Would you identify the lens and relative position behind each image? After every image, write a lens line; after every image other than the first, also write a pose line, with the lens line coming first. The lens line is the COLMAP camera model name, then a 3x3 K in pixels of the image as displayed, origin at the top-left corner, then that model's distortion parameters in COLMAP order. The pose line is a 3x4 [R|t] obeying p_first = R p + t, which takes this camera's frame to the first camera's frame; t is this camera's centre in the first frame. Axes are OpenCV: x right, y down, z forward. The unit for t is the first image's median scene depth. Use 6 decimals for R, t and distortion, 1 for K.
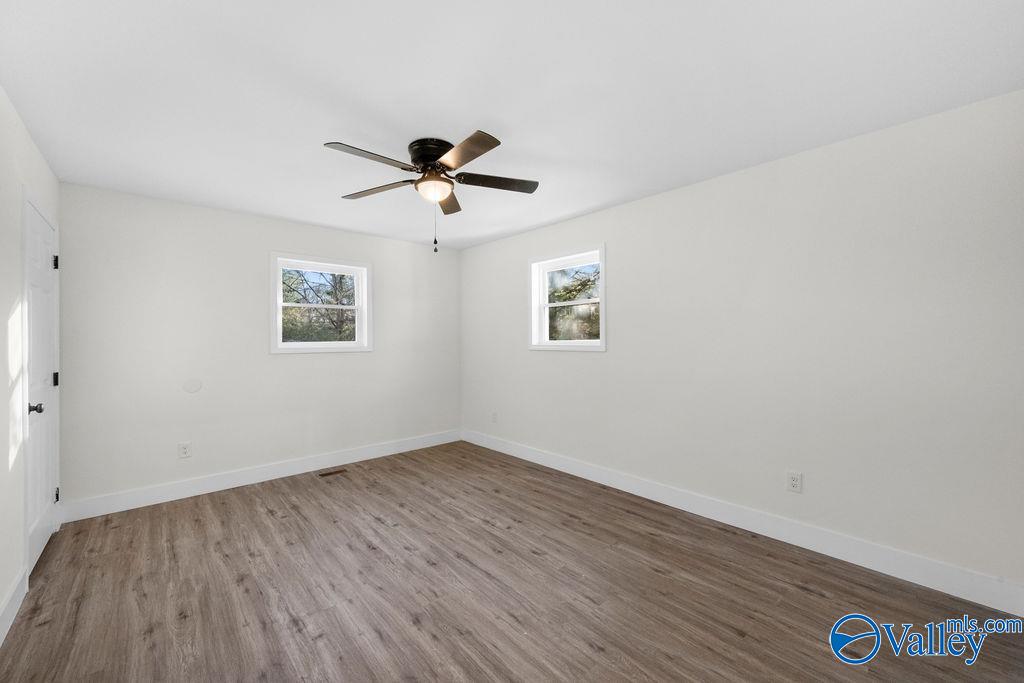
lens RADIAL K [[405.4, 0, 513.2], [0, 405.4, 341.7], [0, 0, 1]] dist [-0.000989, 0.000461]
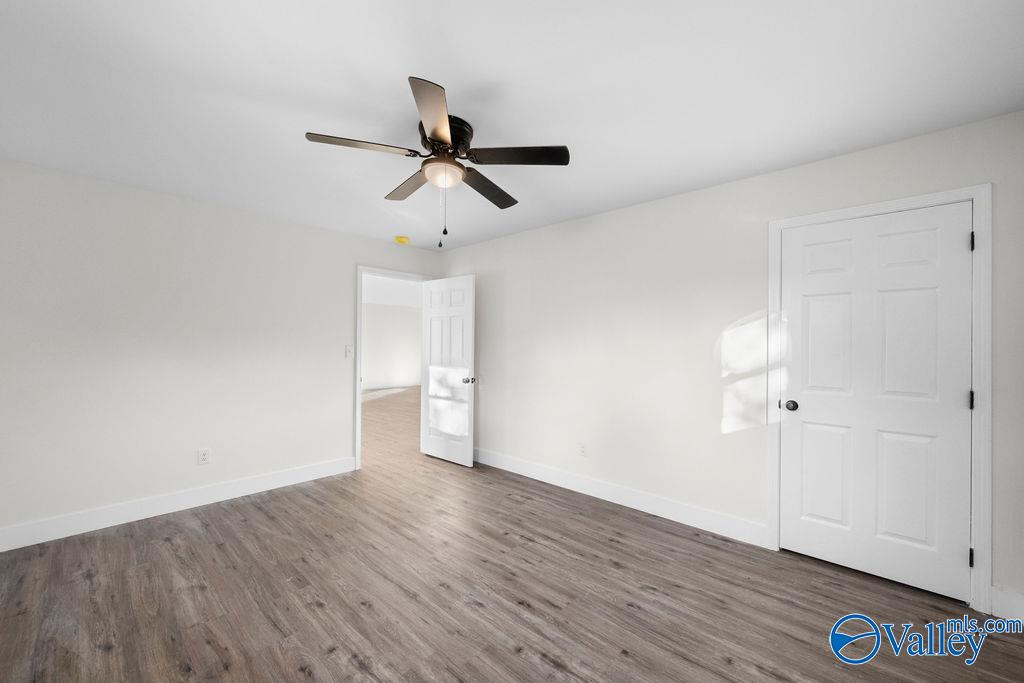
lens RADIAL K [[405.4, 0, 511.6], [0, 405.4, 342.2], [0, 0, 1]] dist [-0.000989, 0.000461]
pose [[-0.996095, -0.002059, -0.088264, -0.261403], [-0.002009, 0.999998, -0.000656, -0.011834], [0.088265, -0.000476, -0.996097, 1.869858]]
